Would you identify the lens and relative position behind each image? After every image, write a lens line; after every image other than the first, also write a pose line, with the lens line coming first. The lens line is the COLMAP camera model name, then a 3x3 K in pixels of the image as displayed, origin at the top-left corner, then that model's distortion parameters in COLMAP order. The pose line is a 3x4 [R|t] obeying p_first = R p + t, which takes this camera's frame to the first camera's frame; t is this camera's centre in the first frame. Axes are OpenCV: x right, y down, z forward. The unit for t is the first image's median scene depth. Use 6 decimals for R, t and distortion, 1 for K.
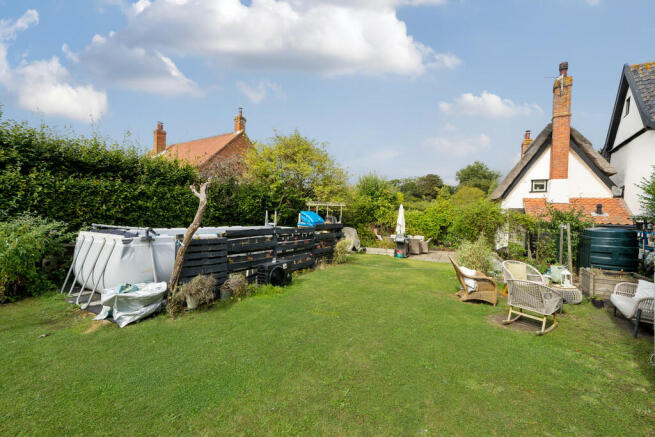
lens RADIAL K [[282.2, 0, 327.5], [0, 282.2, 218.5], [0, 0, 1]] dist [-0.000520, -0.000106]
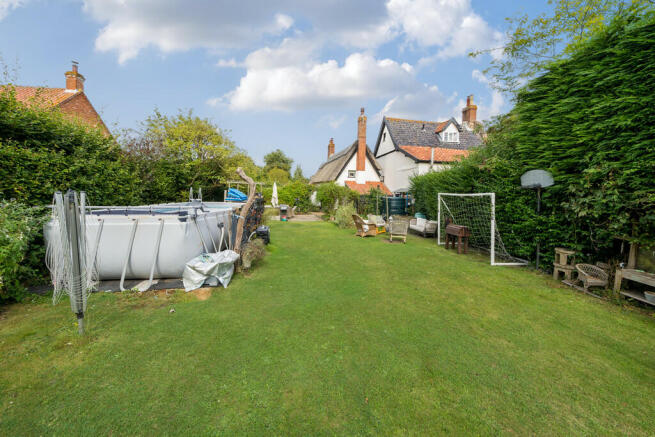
lens RADIAL K [[229.9, 0, 327.9], [0, 229.9, 196.8], [0, 0, 1]] dist [-0.000359, -0.000045]
pose [[0.761111, -0.021650, 0.648260, -0.333167], [0.007437, 0.999668, 0.024655, -0.009037], [-0.648579, -0.013944, 0.761019, -0.010456]]
